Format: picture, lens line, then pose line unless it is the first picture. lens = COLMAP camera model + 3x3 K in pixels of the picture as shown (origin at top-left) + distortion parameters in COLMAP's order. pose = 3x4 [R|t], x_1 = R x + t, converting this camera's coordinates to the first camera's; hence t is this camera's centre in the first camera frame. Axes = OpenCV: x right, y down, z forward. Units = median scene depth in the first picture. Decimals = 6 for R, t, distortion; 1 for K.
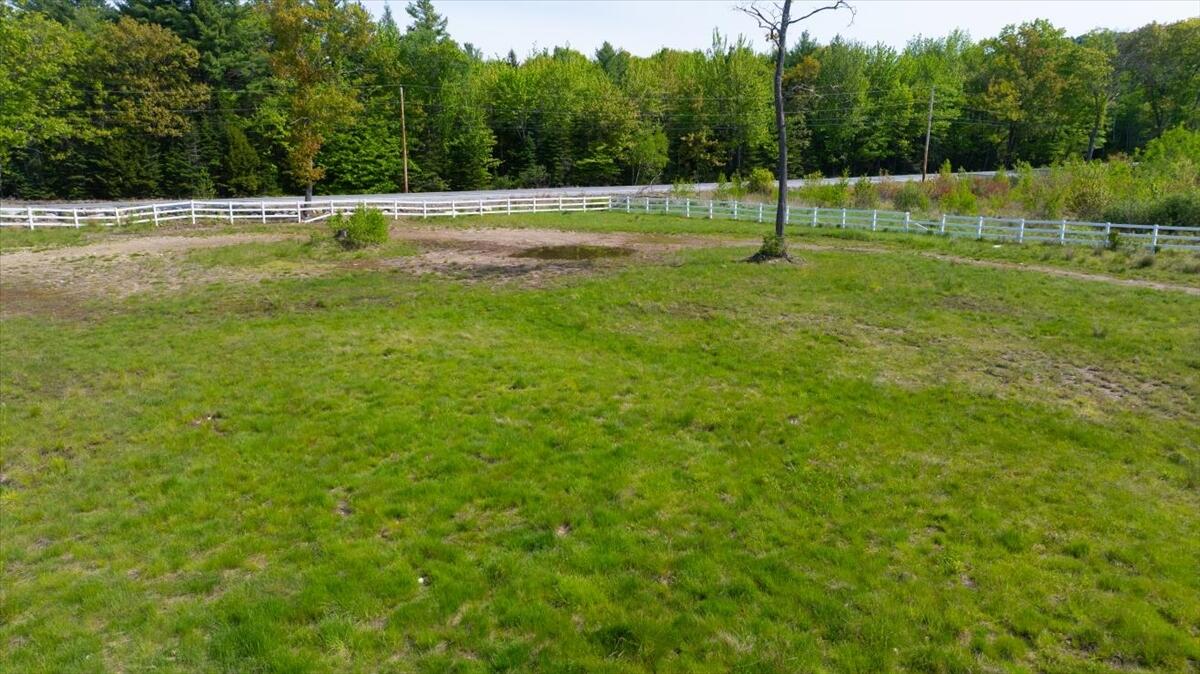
lens RADIAL K [[845.1, 0, 600.0], [0, 845.1, 337.0], [0, 0, 1]] dist [-0.017731, 0.003616]
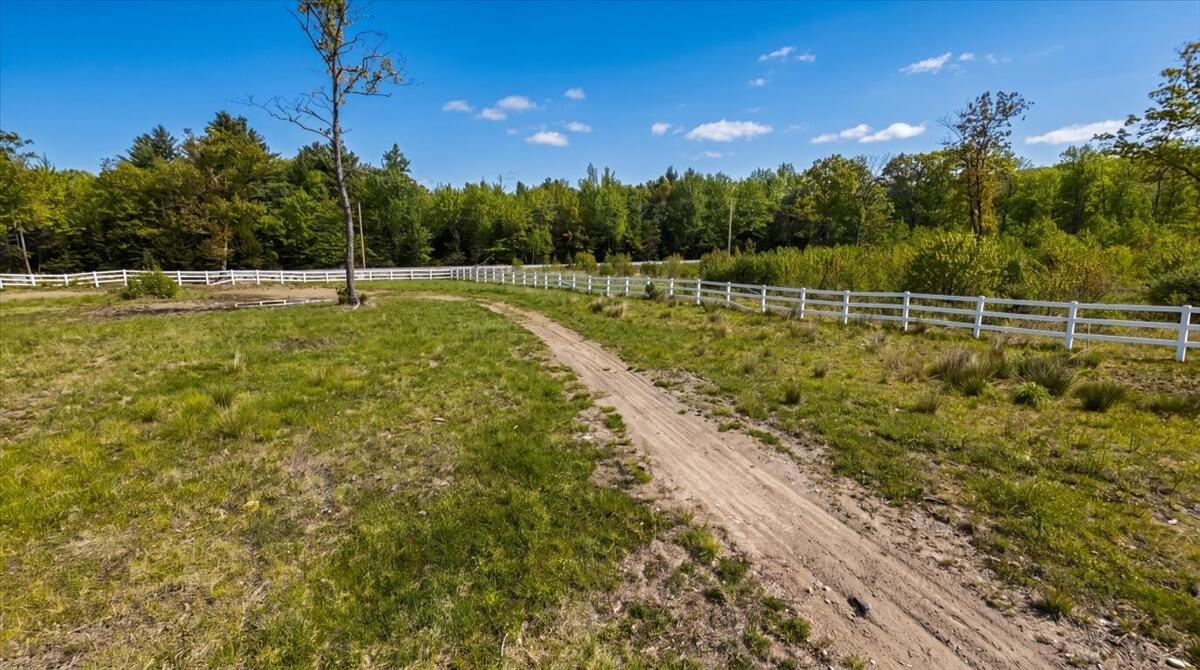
lens RADIAL K [[501.5, 0, 600.0], [0, 501.5, 335.0], [0, 0, 1]] dist [0.000361, 0.000068]
pose [[0.993853, 0.009184, -0.110330, 0.308535], [-0.015286, 0.998392, -0.054589, -0.005268], [0.109652, 0.055940, 0.992395, 0.129750]]
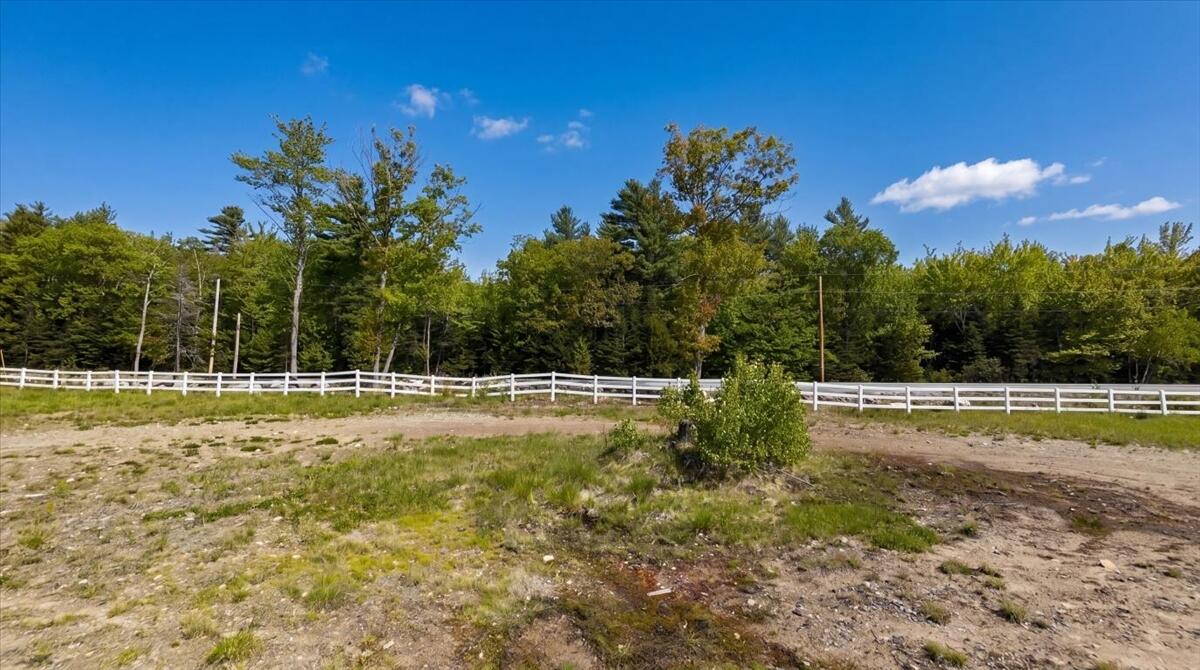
lens RADIAL K [[501.5, 0, 600.0], [0, 501.5, 335.0], [0, 0, 1]] dist [0.000361, 0.000068]
pose [[0.814780, -0.031711, -0.578902, -0.106688], [-0.135191, 0.960586, -0.242894, -0.054782], [0.563788, 0.276168, 0.778379, 0.412753]]
